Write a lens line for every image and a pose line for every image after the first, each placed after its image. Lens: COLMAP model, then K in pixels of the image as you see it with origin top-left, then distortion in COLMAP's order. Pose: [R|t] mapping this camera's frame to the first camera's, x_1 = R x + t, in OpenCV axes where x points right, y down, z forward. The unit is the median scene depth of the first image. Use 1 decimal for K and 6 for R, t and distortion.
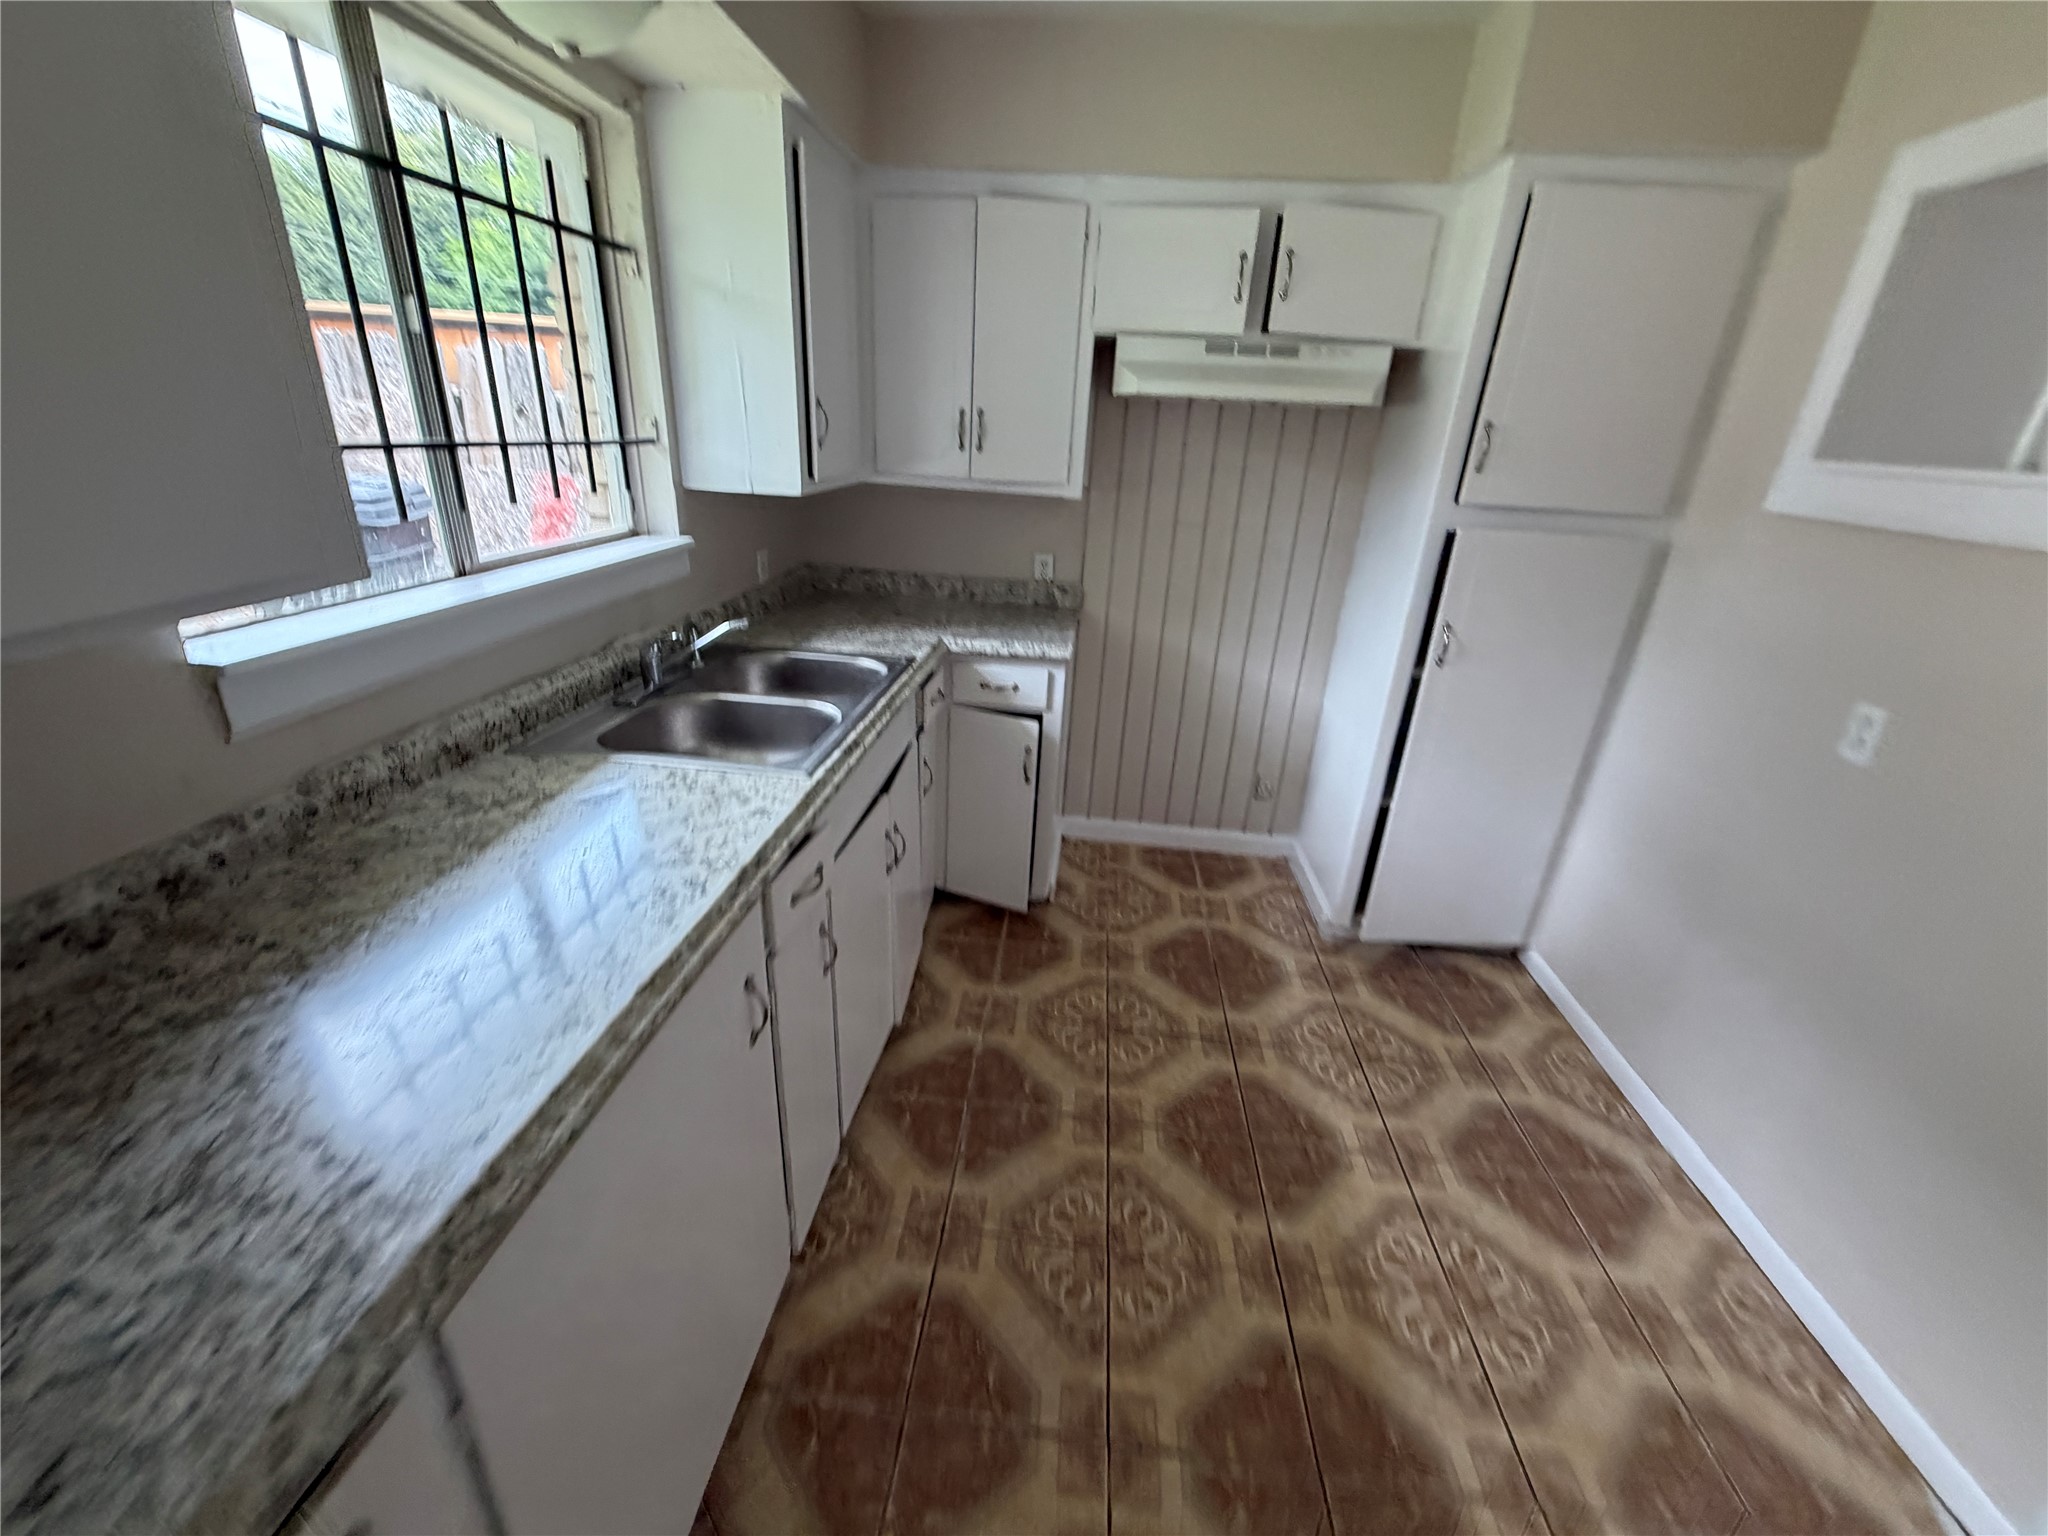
lens RADIAL K [[817.2, 0, 1011.5], [0, 817.2, 773.3], [0, 0, 1]] dist [0.005143, 0.000330]
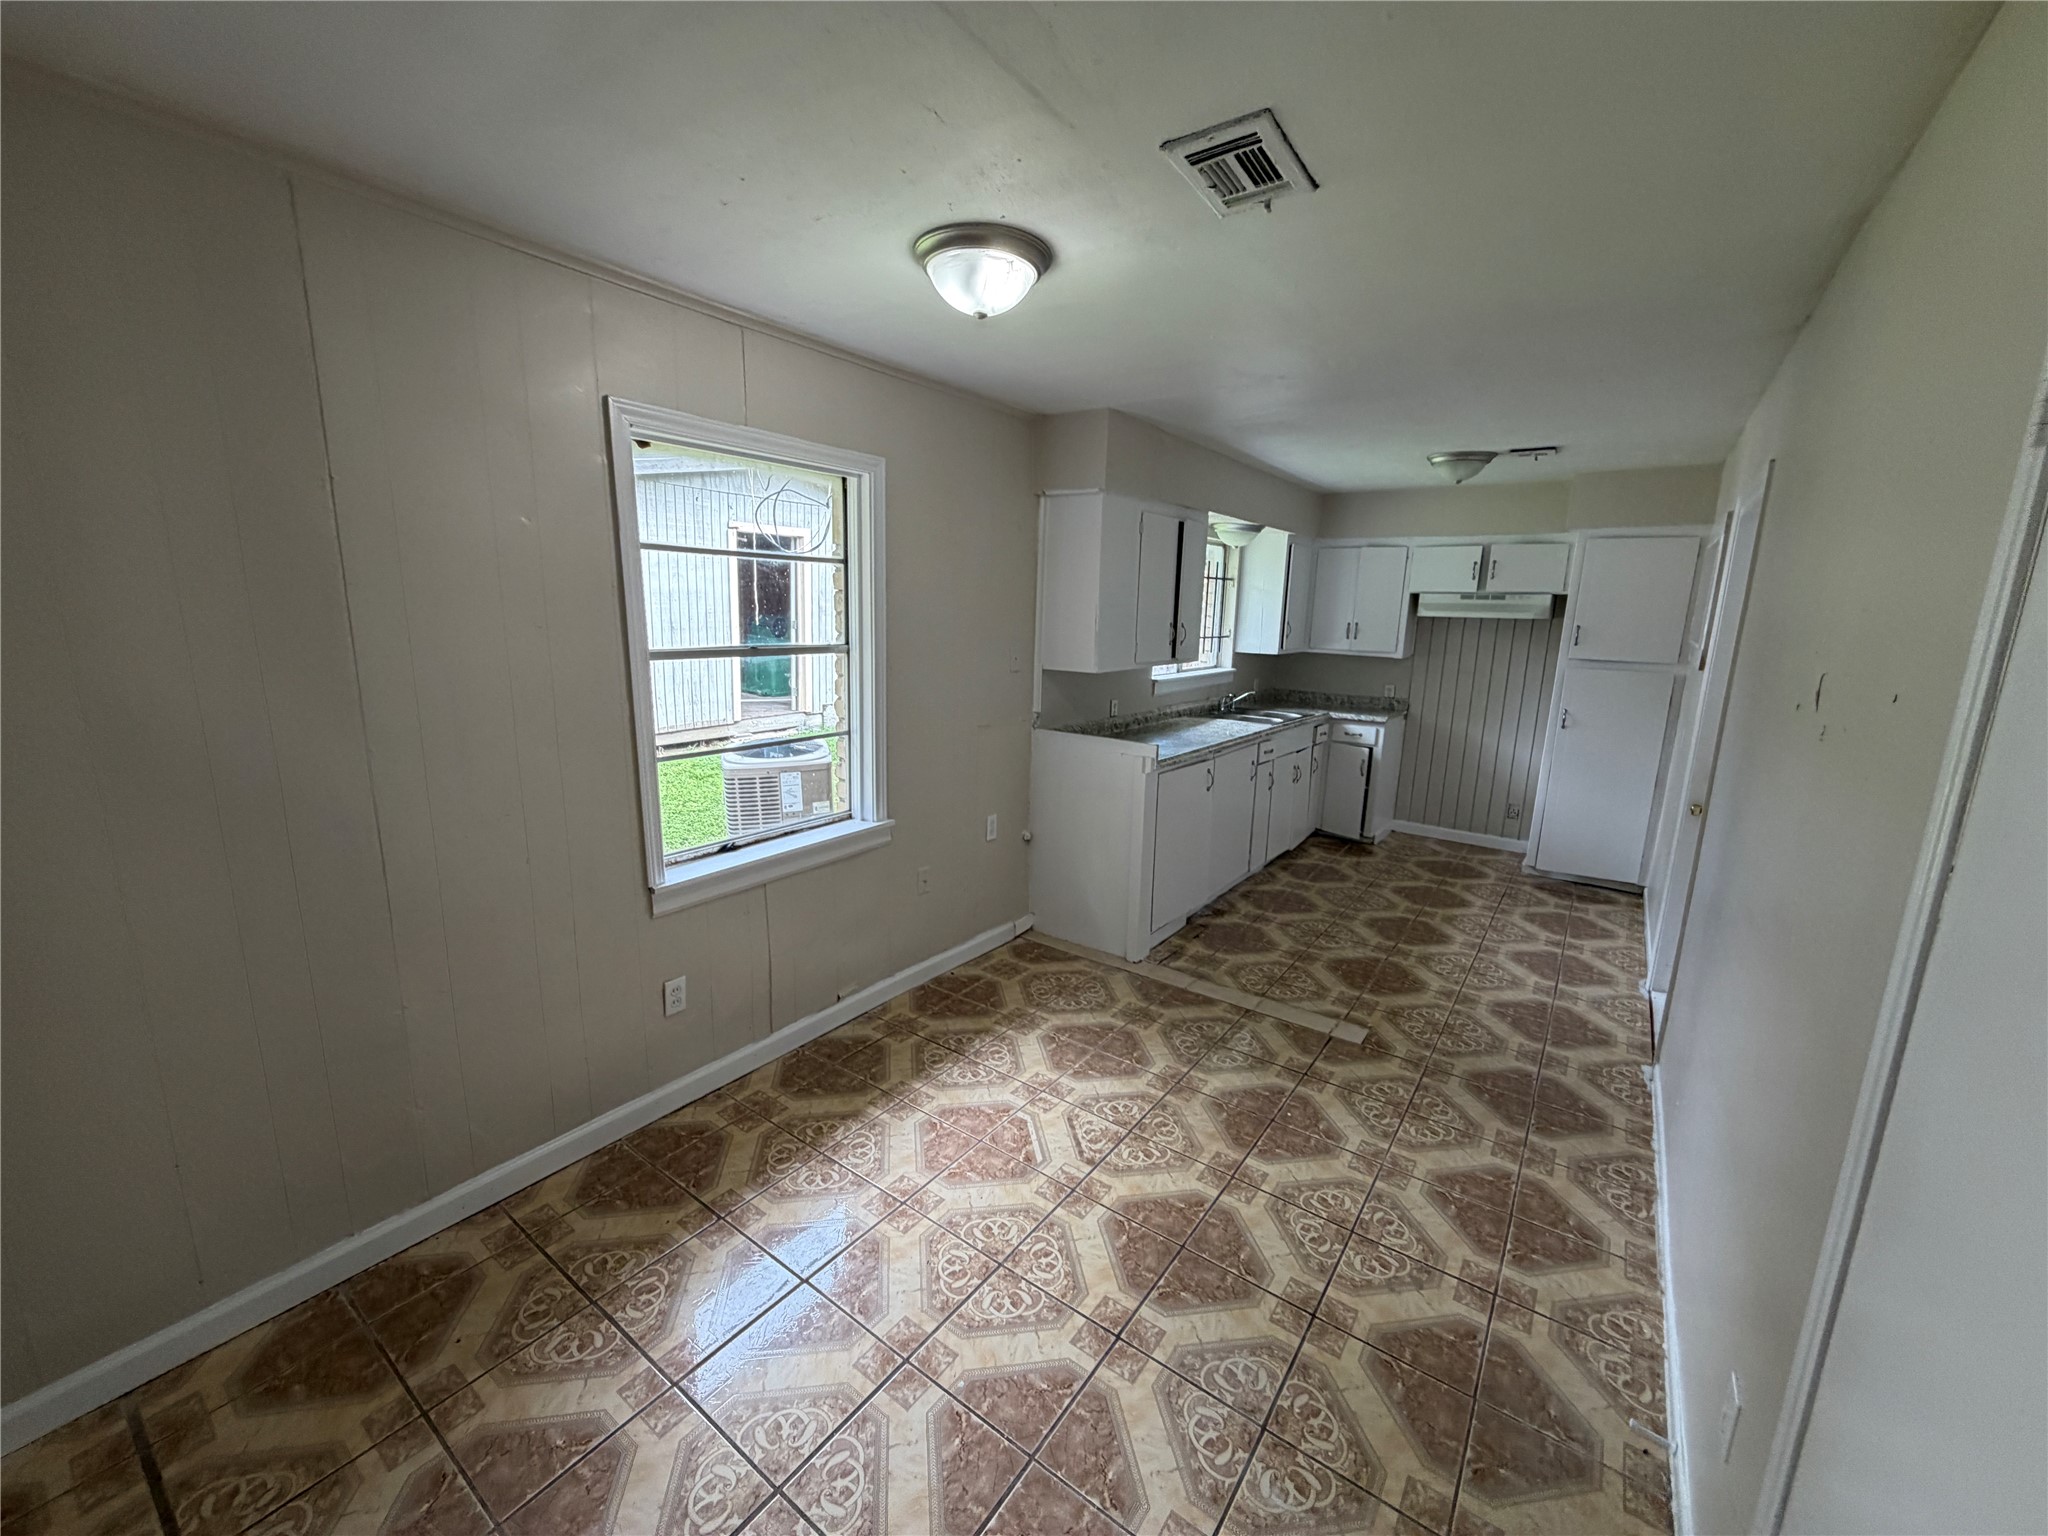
lens RADIAL K [[817.2, 0, 1015.4], [0, 817.2, 763.5], [0, 0, 1]] dist [0.005143, 0.000330]
pose [[0.861899, 0.068372, -0.502450, 0.340639], [-0.185246, 0.964837, -0.186477, 0.602106], [0.472032, 0.253801, 0.844257, -1.431260]]
